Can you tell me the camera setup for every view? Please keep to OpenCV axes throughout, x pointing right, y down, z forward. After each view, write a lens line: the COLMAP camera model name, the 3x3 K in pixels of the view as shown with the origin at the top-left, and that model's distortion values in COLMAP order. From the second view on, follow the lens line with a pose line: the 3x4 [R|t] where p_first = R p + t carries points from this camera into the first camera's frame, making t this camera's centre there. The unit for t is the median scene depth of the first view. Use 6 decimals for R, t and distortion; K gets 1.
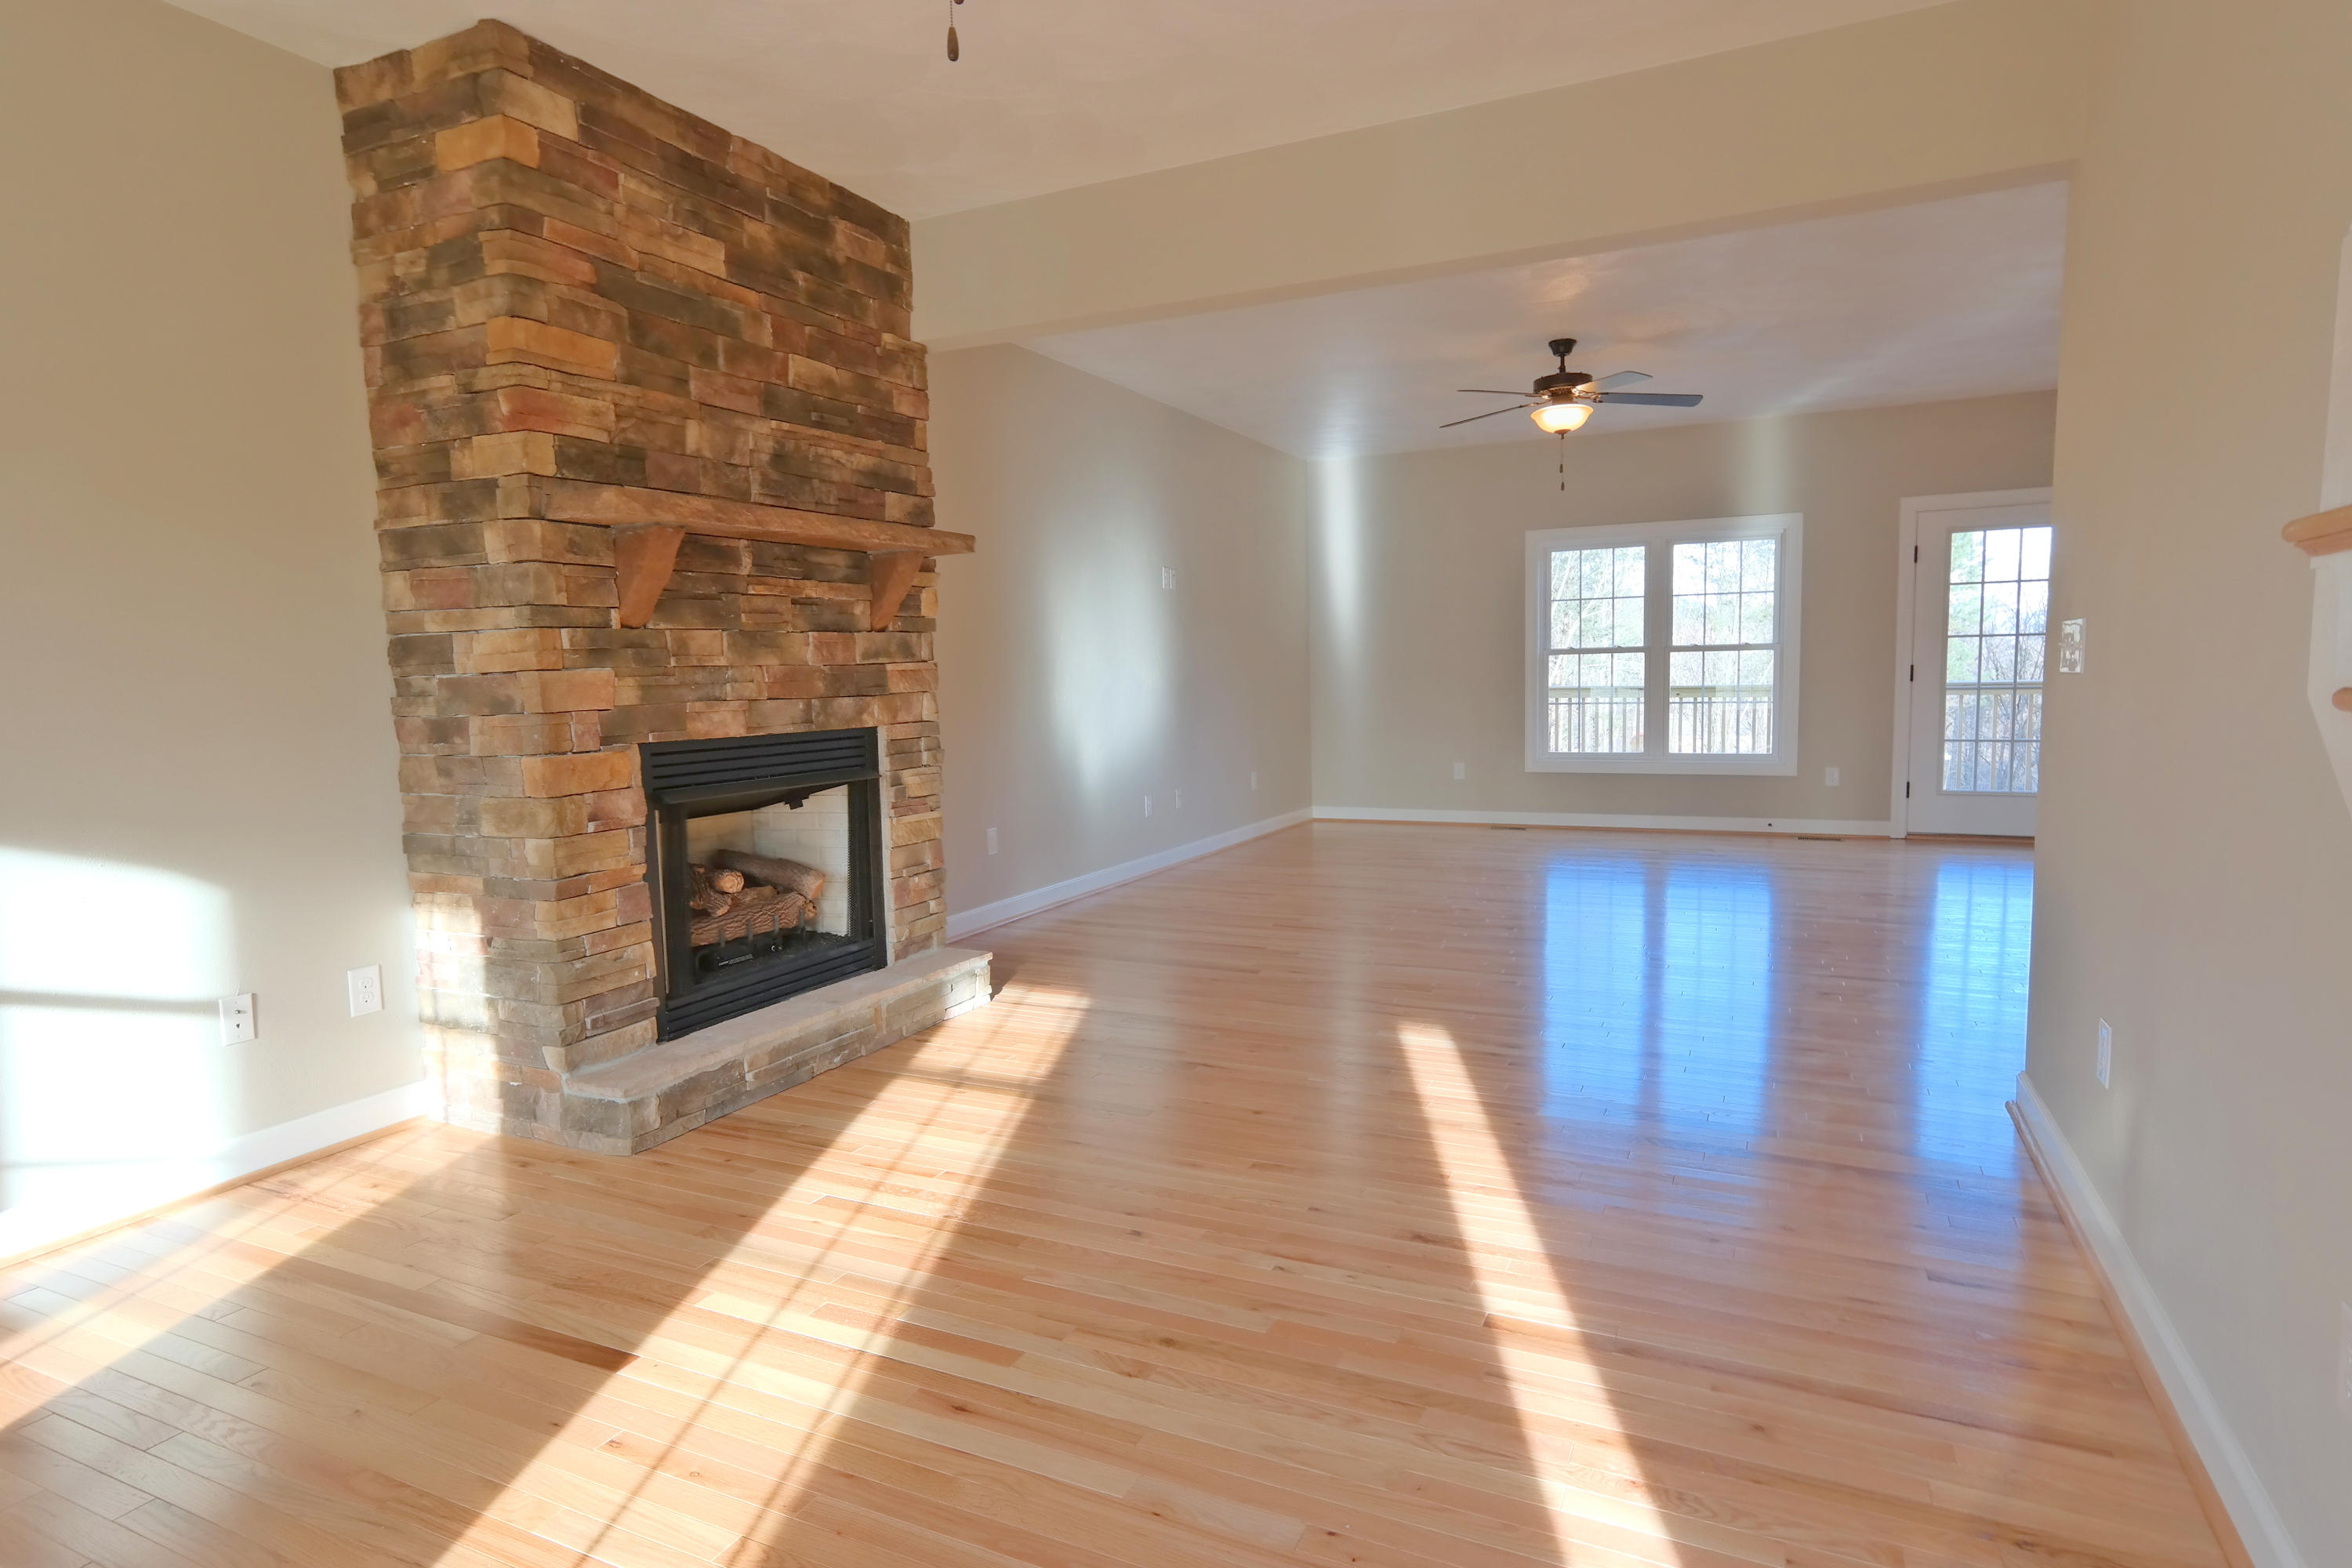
lens RADIAL K [[1286.2, 0, 1176.0], [0, 1286.2, 784.0], [0, 0, 1]] dist [-0.001419, 0.014139]
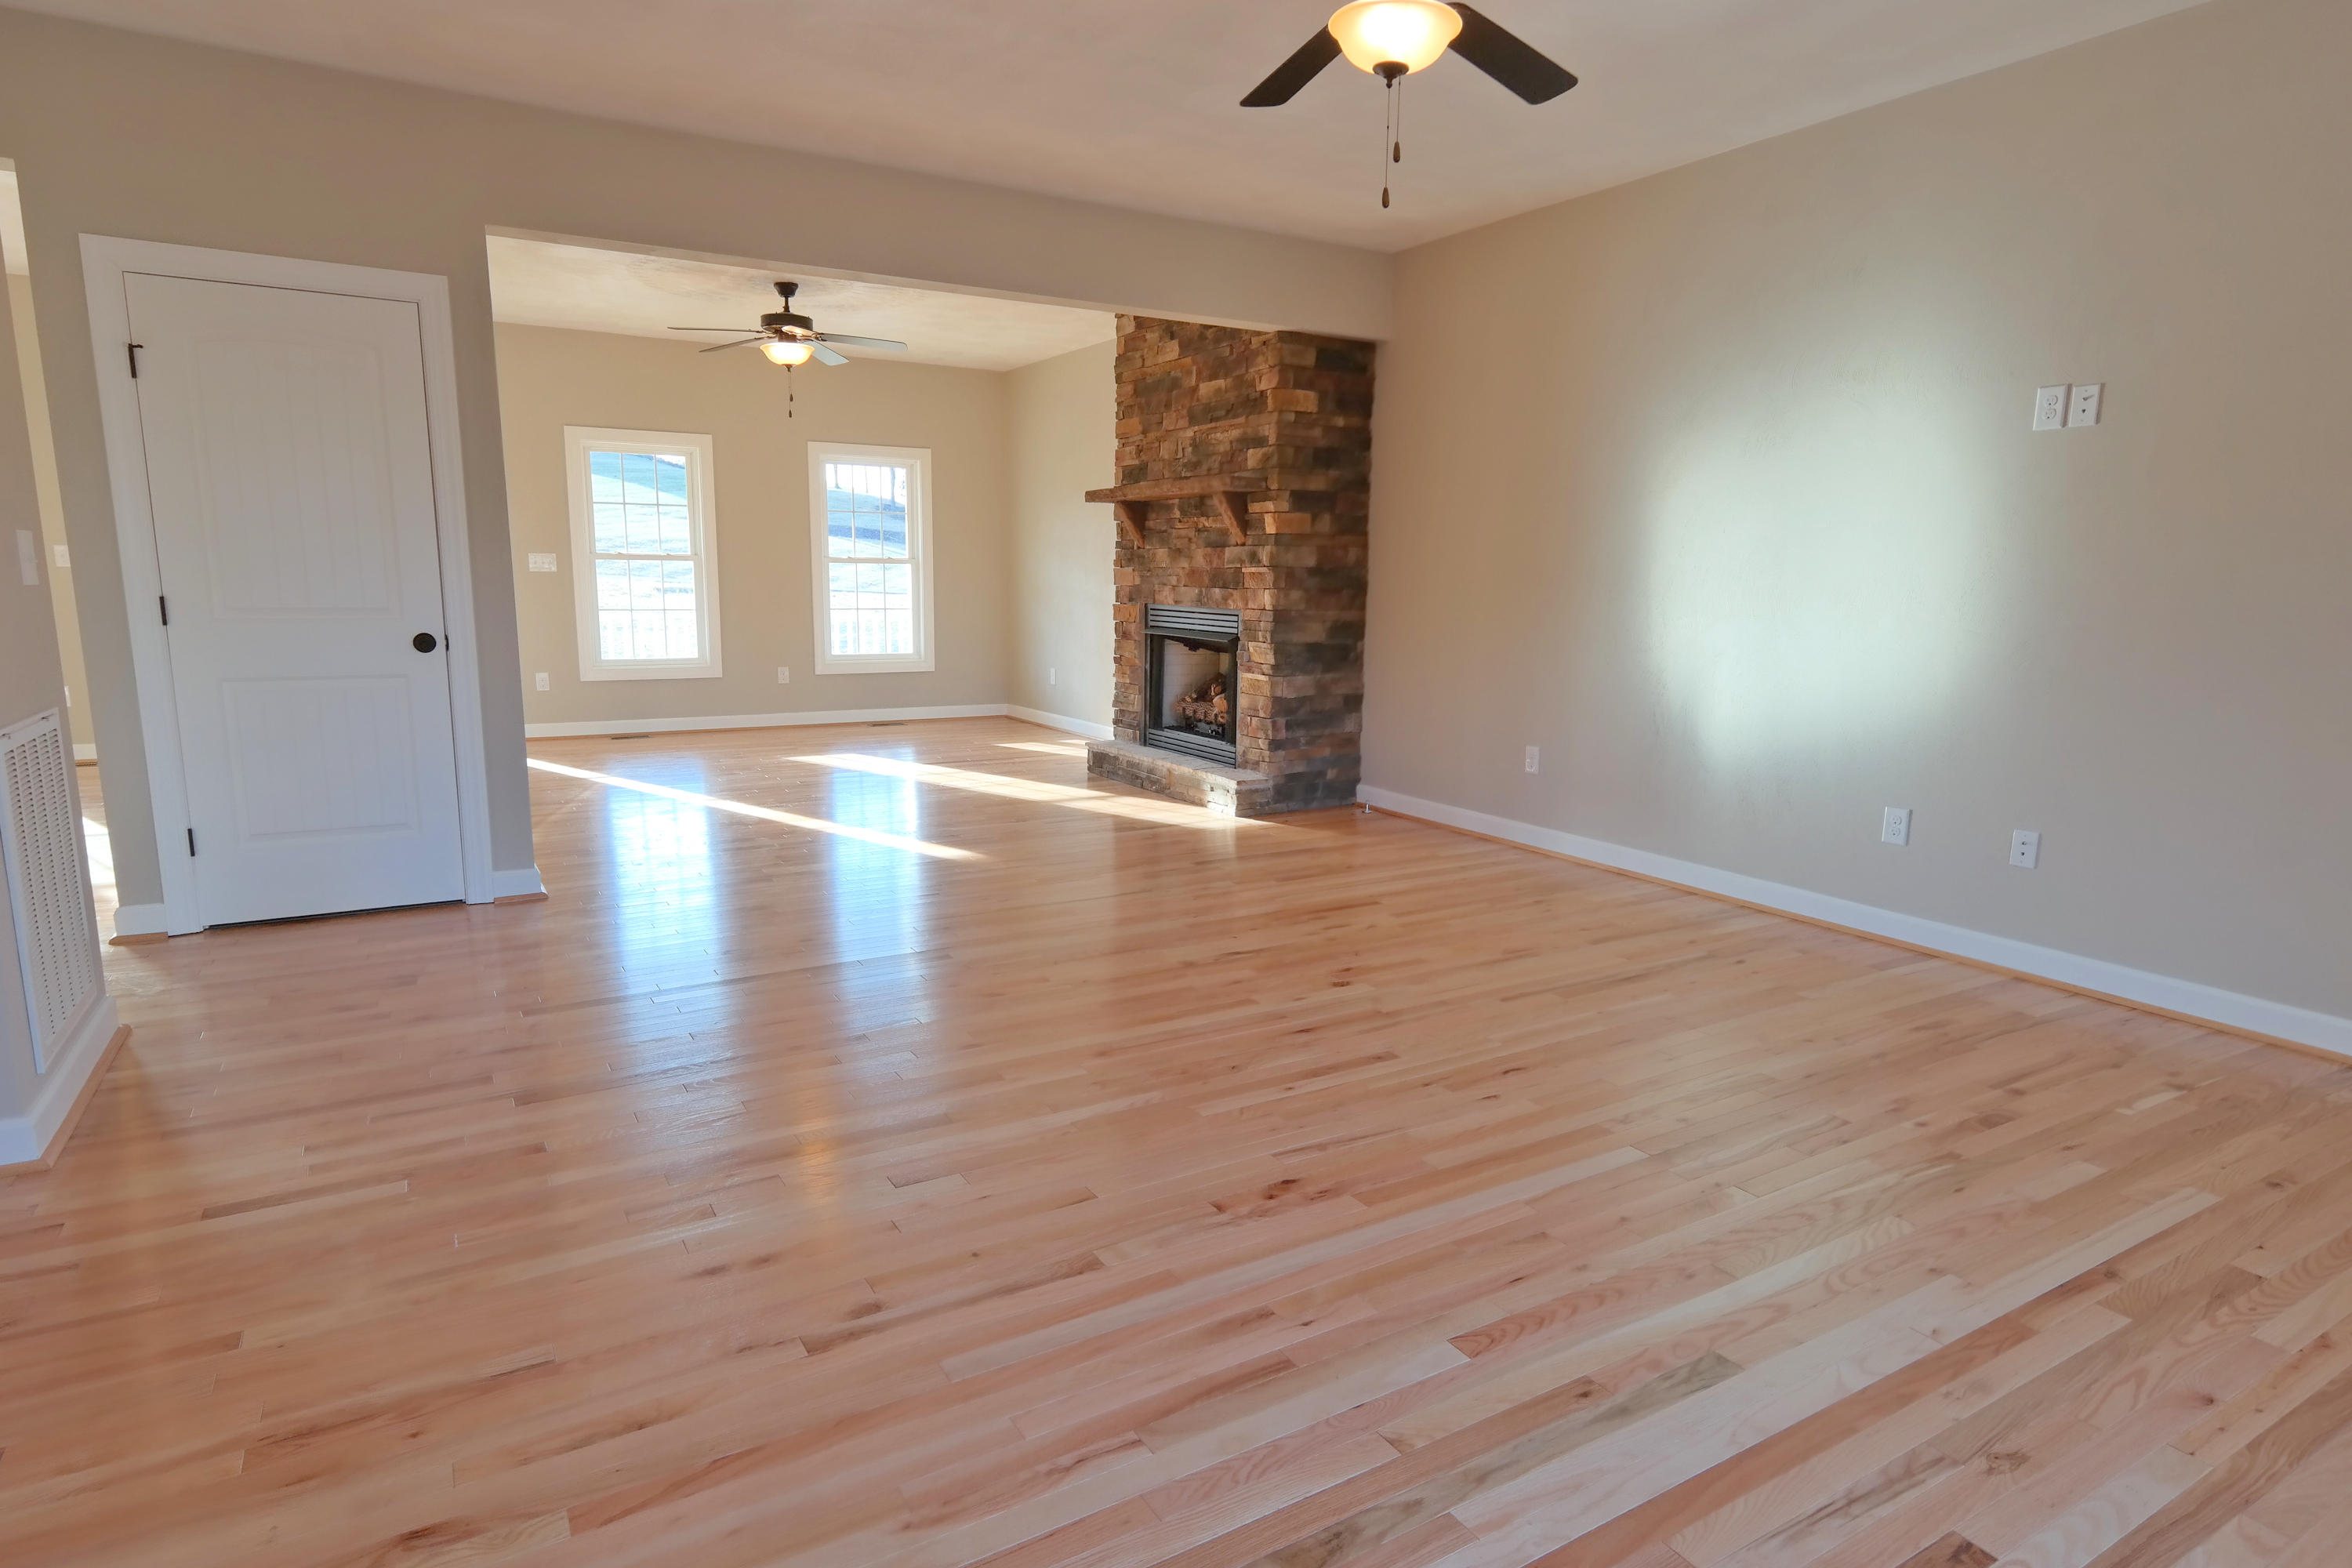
lens RADIAL K [[1286.2, 0, 1176.0], [0, 1286.2, 784.0], [0, 0, 1]] dist [-0.001419, 0.014139]
pose [[-0.549698, 0.145132, -0.822659, 1.178056], [-0.083842, 0.970235, 0.227190, -0.199242], [0.831145, 0.193860, -0.521168, 1.925659]]
